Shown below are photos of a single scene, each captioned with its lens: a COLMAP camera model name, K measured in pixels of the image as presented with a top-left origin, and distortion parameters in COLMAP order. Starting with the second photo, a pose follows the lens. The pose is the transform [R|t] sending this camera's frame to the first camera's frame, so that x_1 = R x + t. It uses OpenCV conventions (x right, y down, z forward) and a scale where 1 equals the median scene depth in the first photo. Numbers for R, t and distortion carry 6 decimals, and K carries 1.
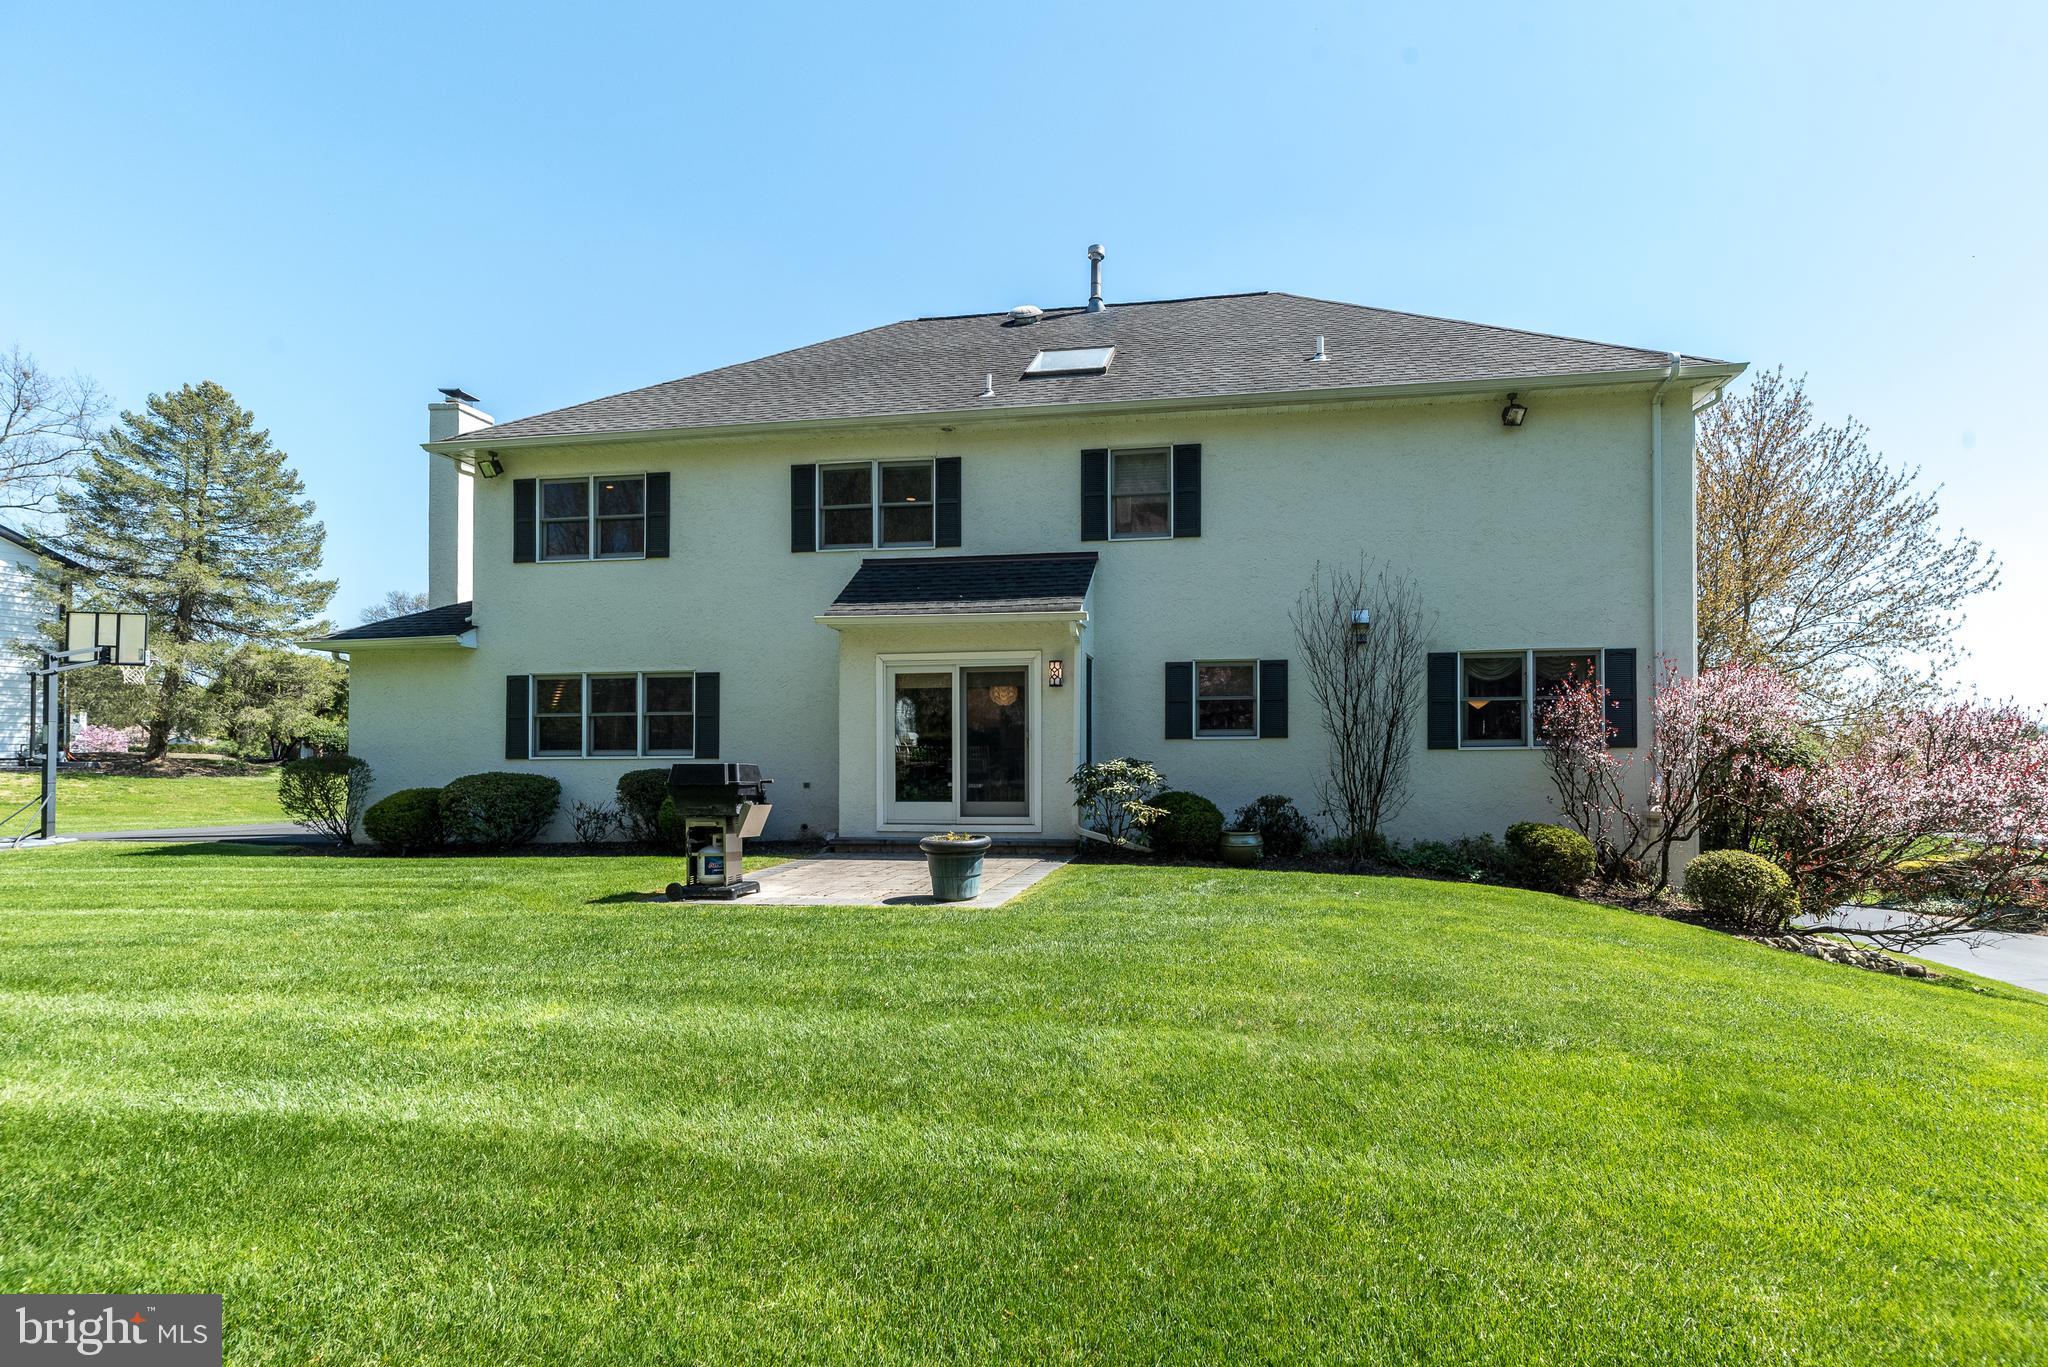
lens RADIAL K [[858.8, 0, 1024.9], [0, 858.8, 695.0], [0, 0, 1]] dist [0.003899, 0.000167]
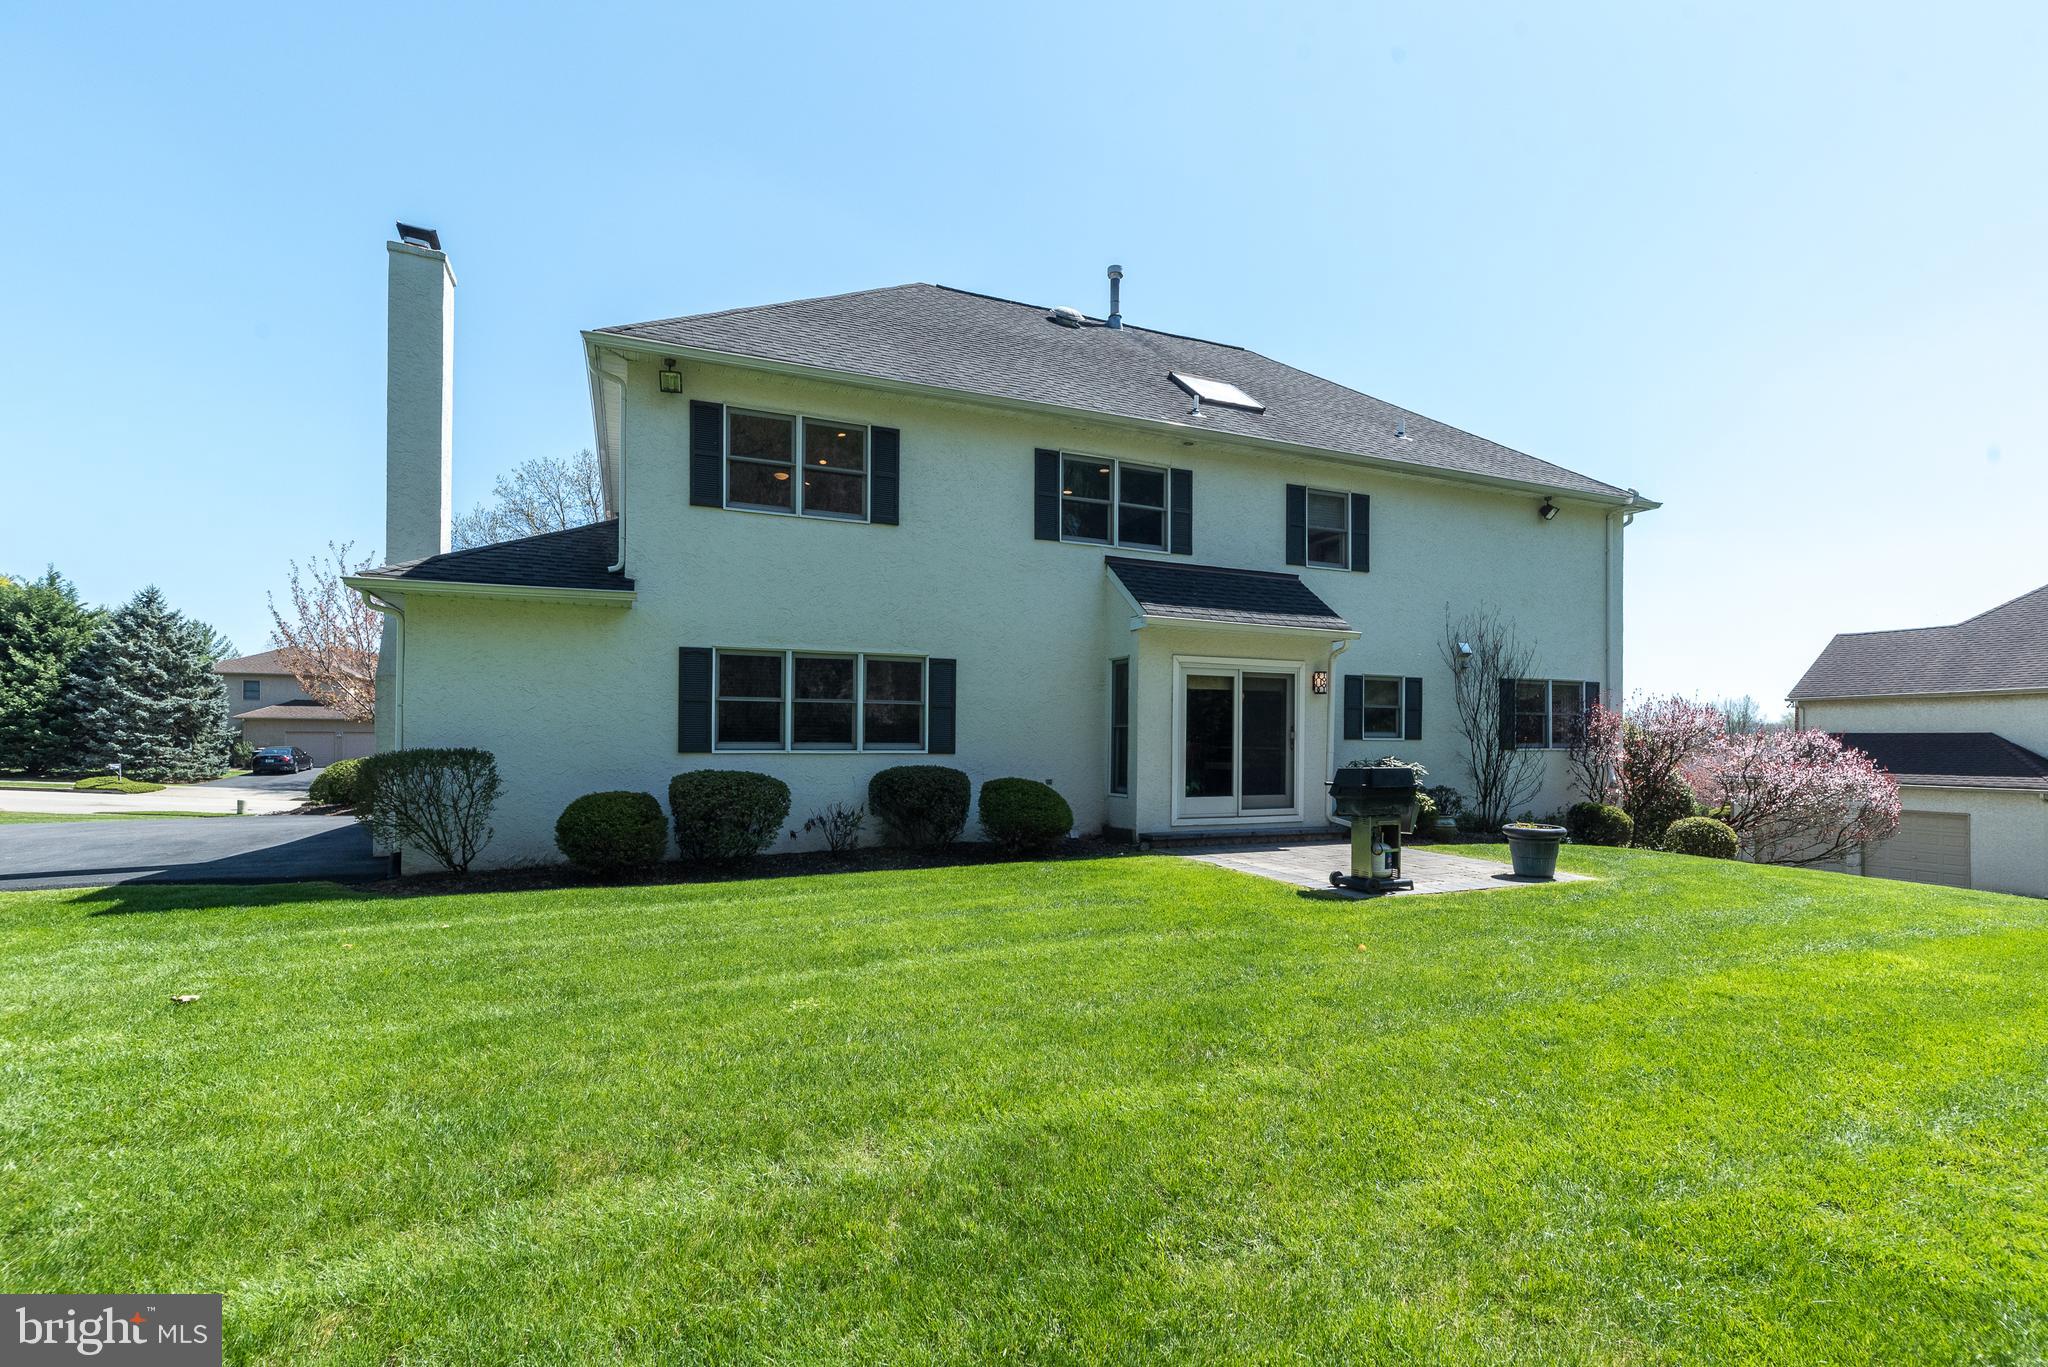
lens RADIAL K [[917.3, 0, 1024.9], [0, 917.3, 686.5], [0, 0, 1]] dist [0.003947, 0.000164]
pose [[0.859820, 0.041912, 0.508875, -0.796861], [-0.043129, 0.999025, -0.009408, 0.008381], [-0.508773, -0.013858, 0.860789, 0.121750]]
